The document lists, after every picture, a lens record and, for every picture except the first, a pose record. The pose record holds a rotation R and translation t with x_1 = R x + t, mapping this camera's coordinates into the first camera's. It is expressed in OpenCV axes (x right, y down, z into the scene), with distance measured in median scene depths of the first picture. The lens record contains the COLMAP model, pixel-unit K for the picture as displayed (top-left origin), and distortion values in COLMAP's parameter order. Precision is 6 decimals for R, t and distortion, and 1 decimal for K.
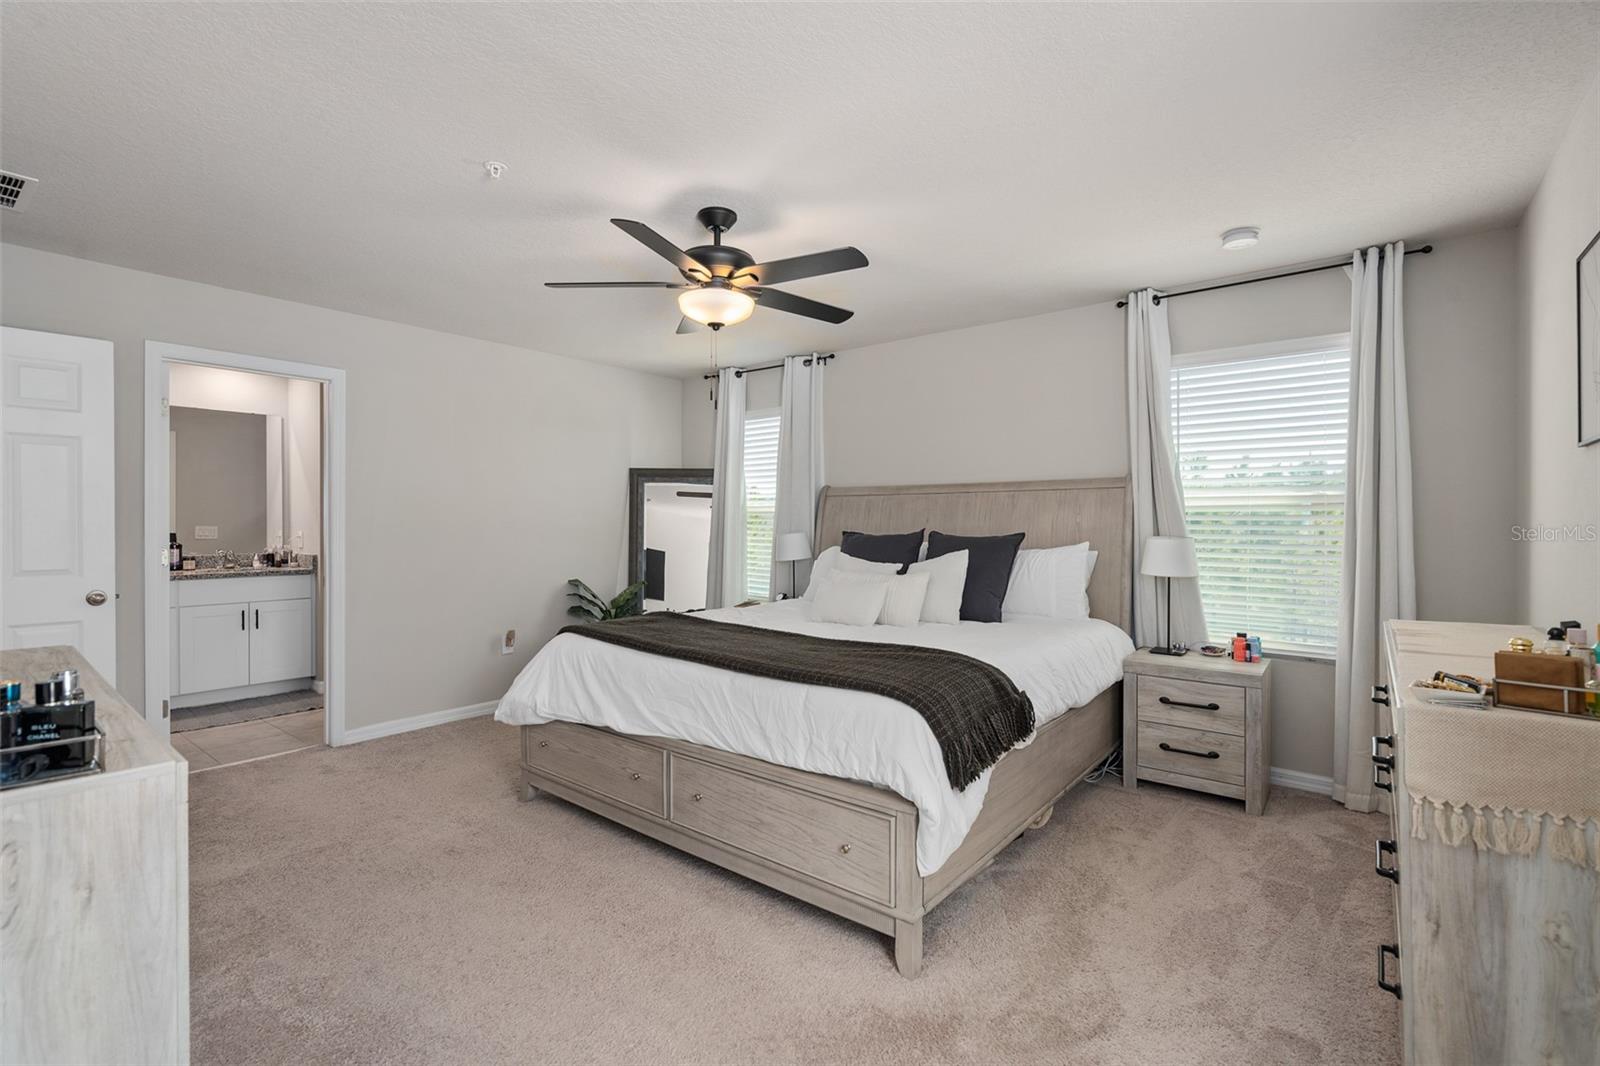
lens RADIAL K [[715.2, 0, 791.4], [0, 715.2, 527.1], [0, 0, 1]] dist [0.000096, 0.000143]
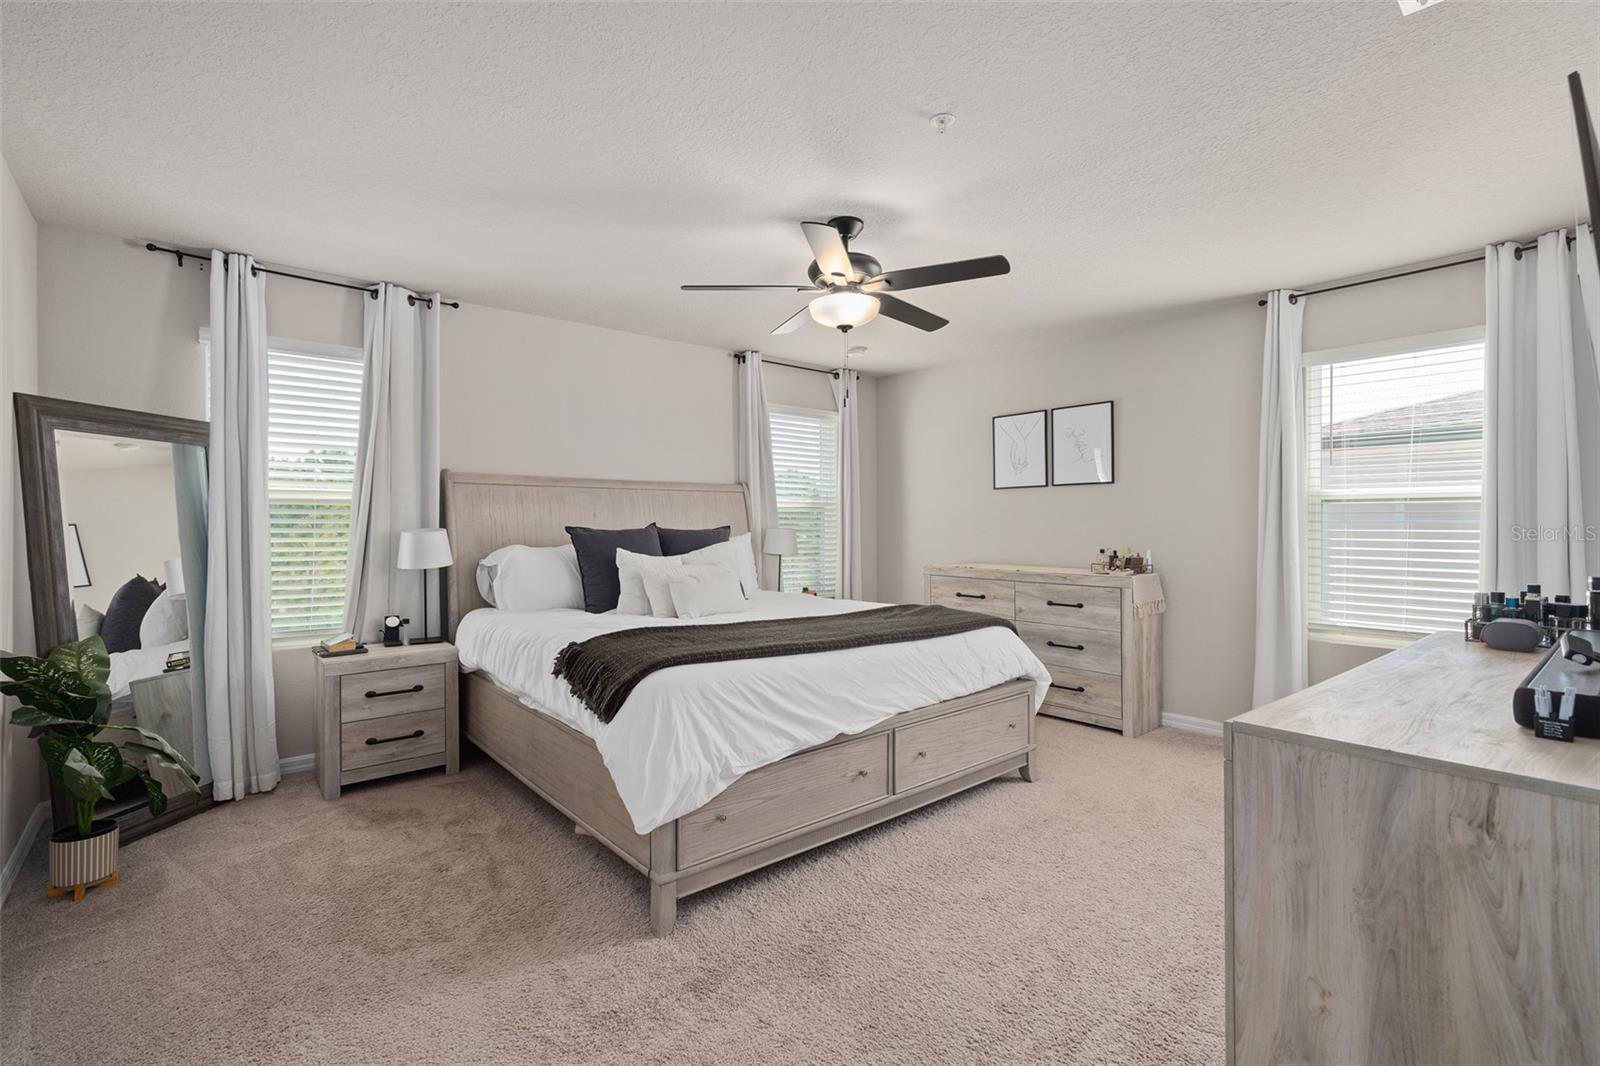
lens RADIAL K [[715.2, 0, 791.4], [0, 715.2, 527.1], [0, 0, 1]] dist [0.000096, 0.000143]
pose [[0.202990, -0.004246, 0.979172, -1.083279], [0.007145, 0.999970, 0.002855, 0.008684], [-0.979155, 0.006417, 0.203014, 0.813384]]
